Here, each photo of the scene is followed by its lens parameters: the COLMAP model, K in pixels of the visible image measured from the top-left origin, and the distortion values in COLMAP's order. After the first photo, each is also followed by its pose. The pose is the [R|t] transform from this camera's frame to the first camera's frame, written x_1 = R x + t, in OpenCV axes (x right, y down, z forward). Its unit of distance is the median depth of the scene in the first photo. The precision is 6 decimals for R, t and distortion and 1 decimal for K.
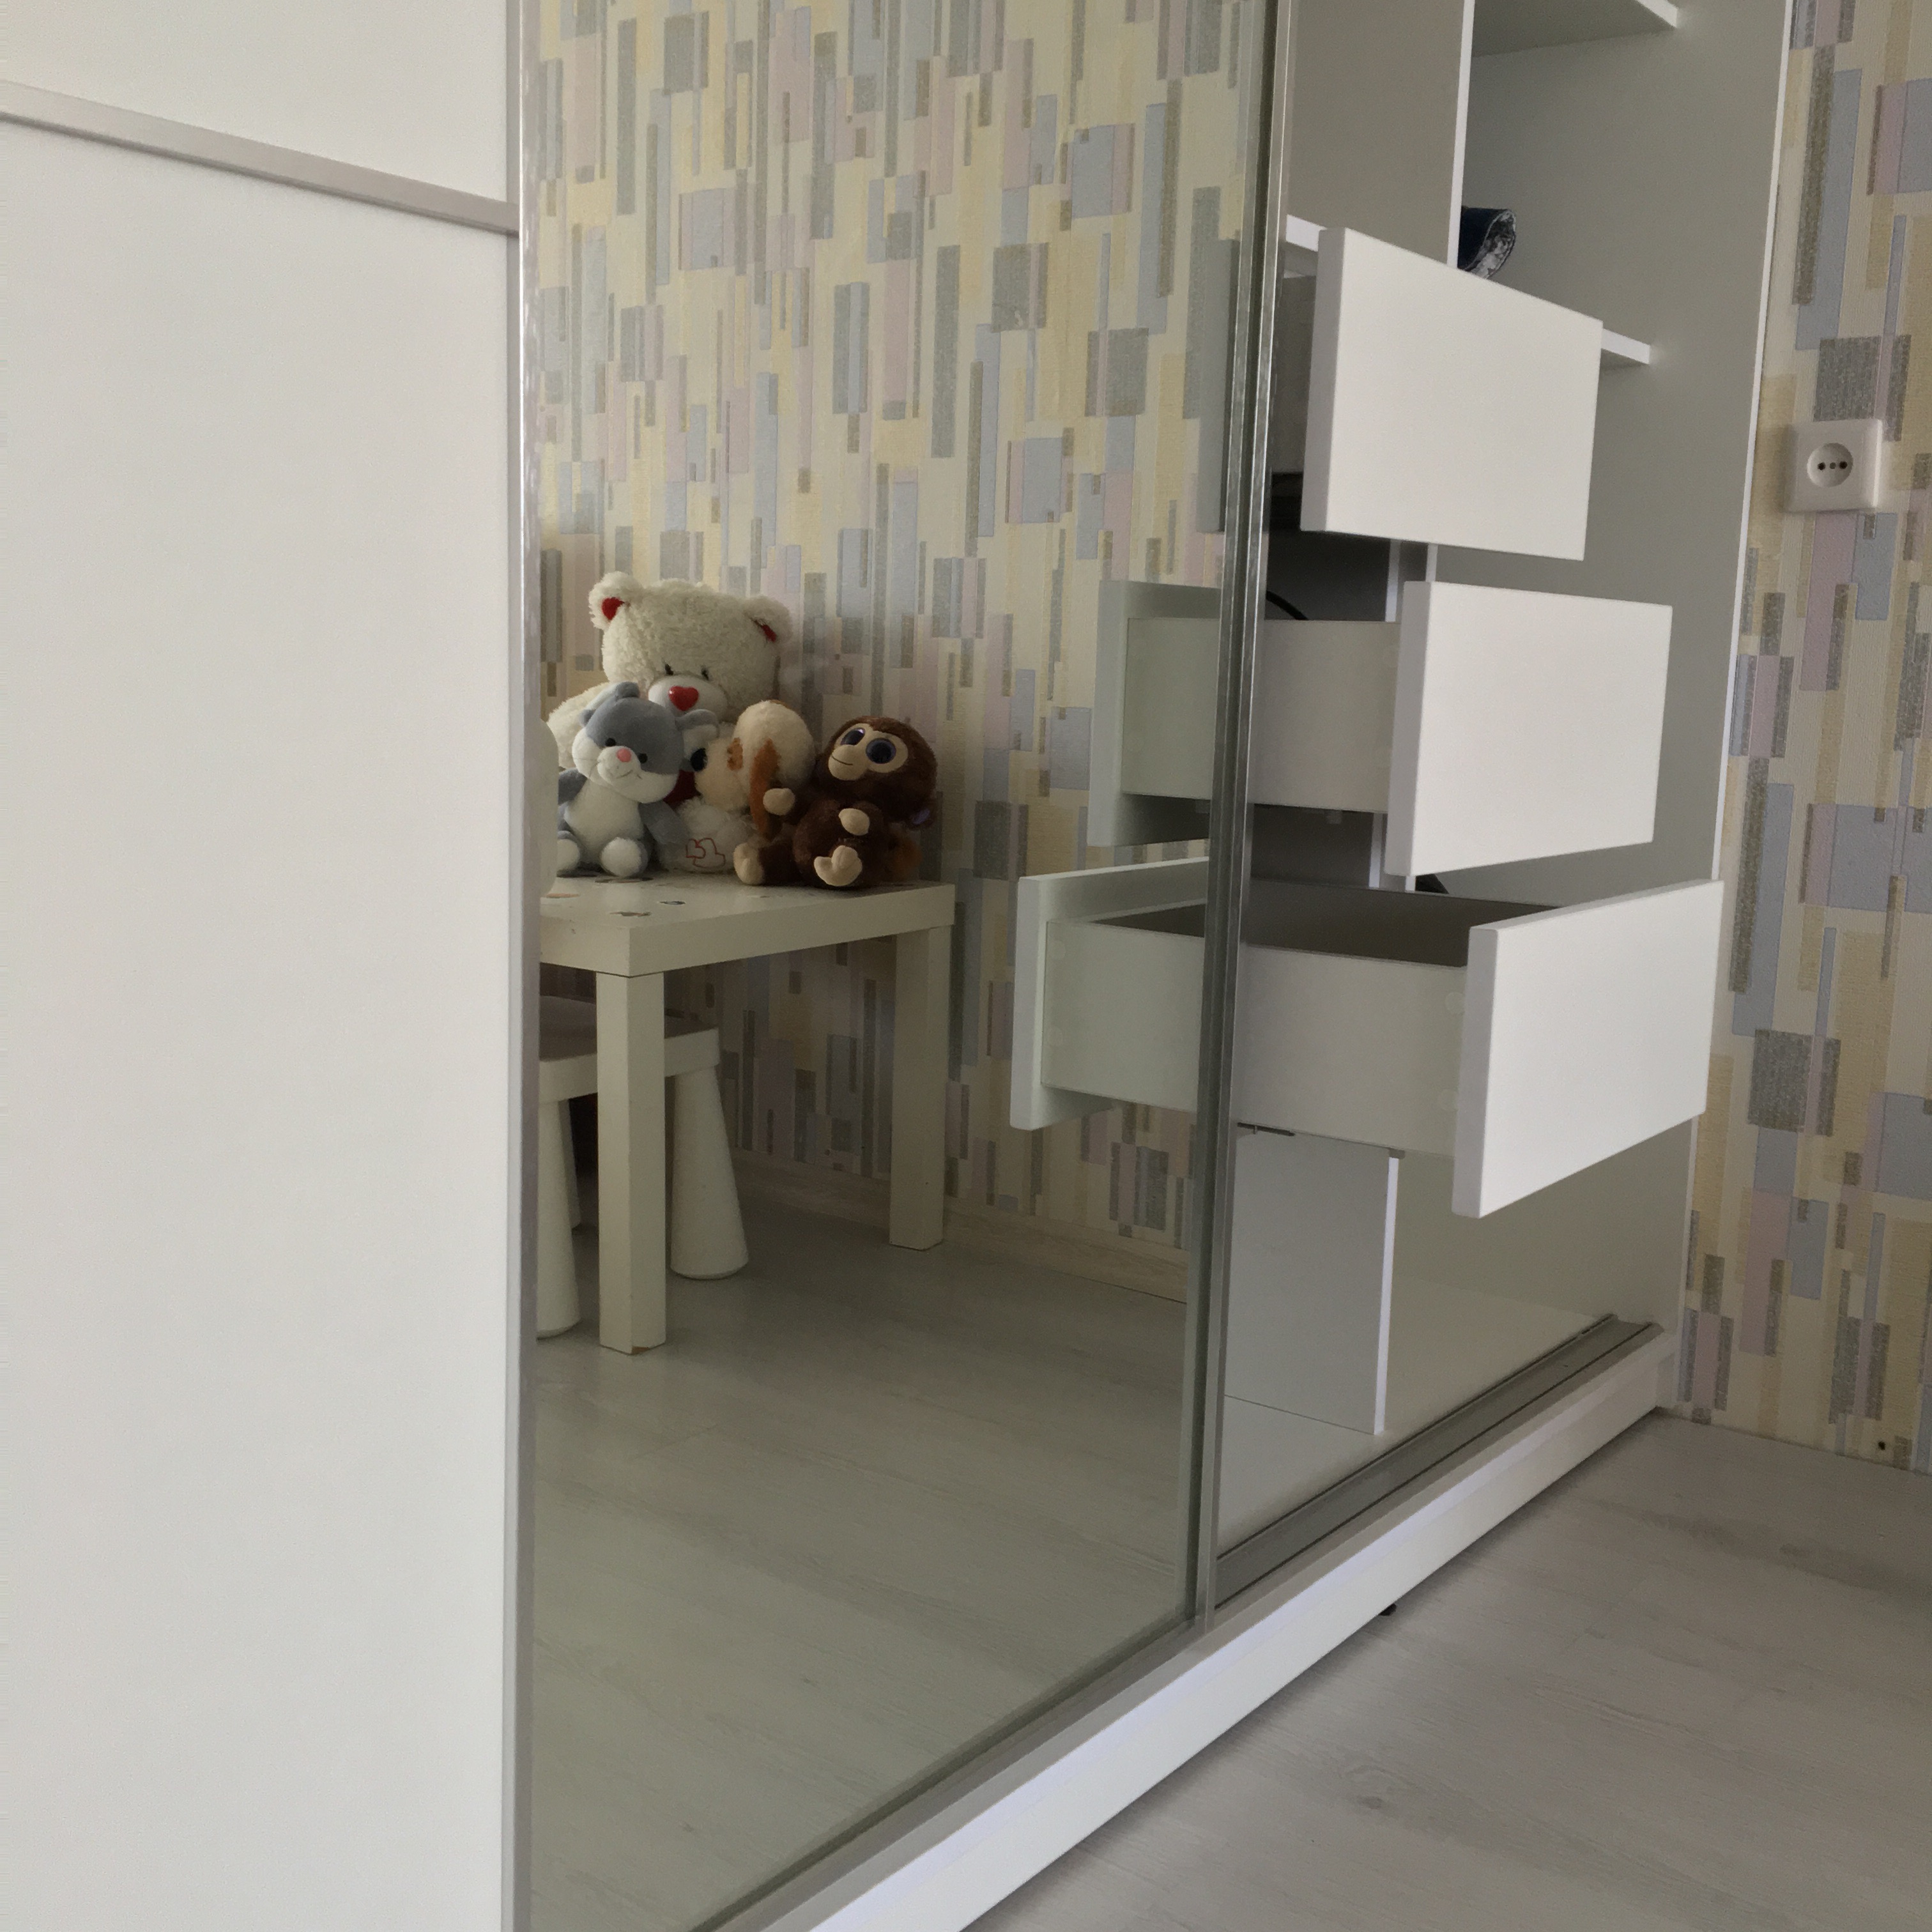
lens RADIAL K [[2175.8, 0, 910.0], [0, 2175.8, 969.1], [0, 0, 1]] dist [0.029789, 0.000000]
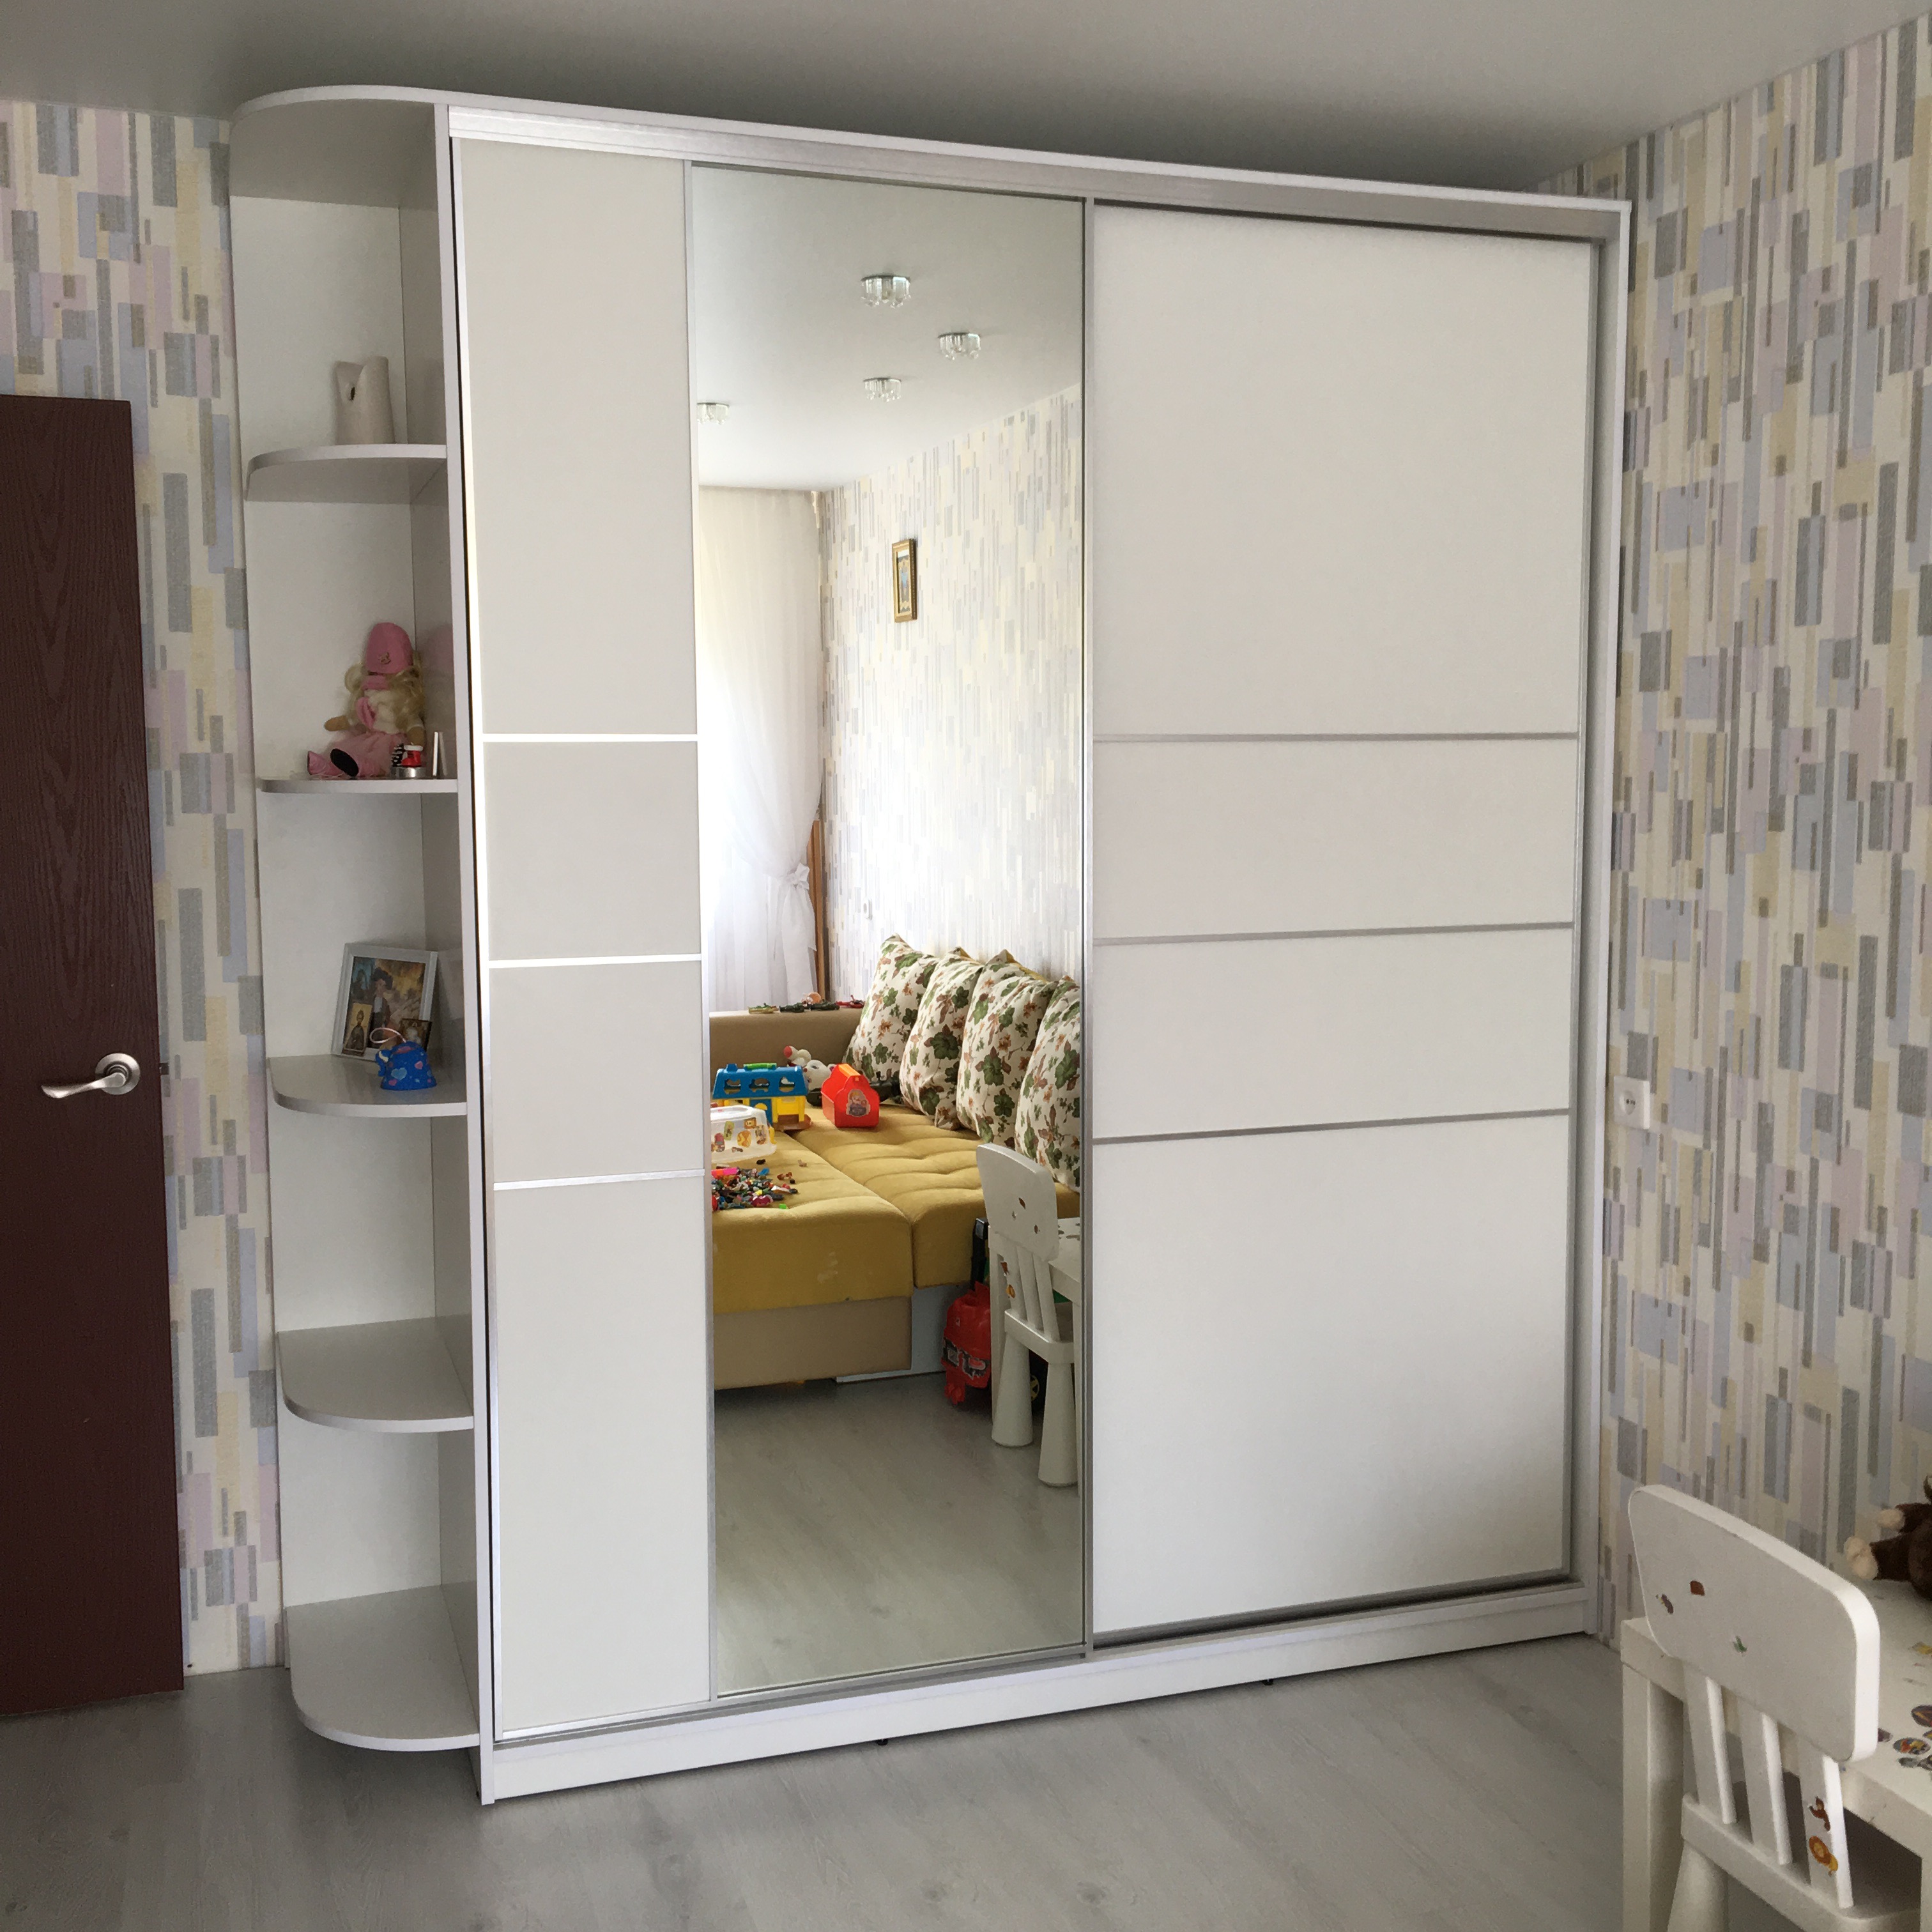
lens RADIAL K [[2175.8, 0, 1003.2], [0, 2175.8, 1011.5], [0, 0, 1]] dist [0.029789, 0.000000]
pose [[0.827731, 0.025322, -0.560554, 0.781707], [-0.034159, 0.999402, -0.005295, -0.219488], [0.560085, 0.023531, 0.828101, -0.572452]]
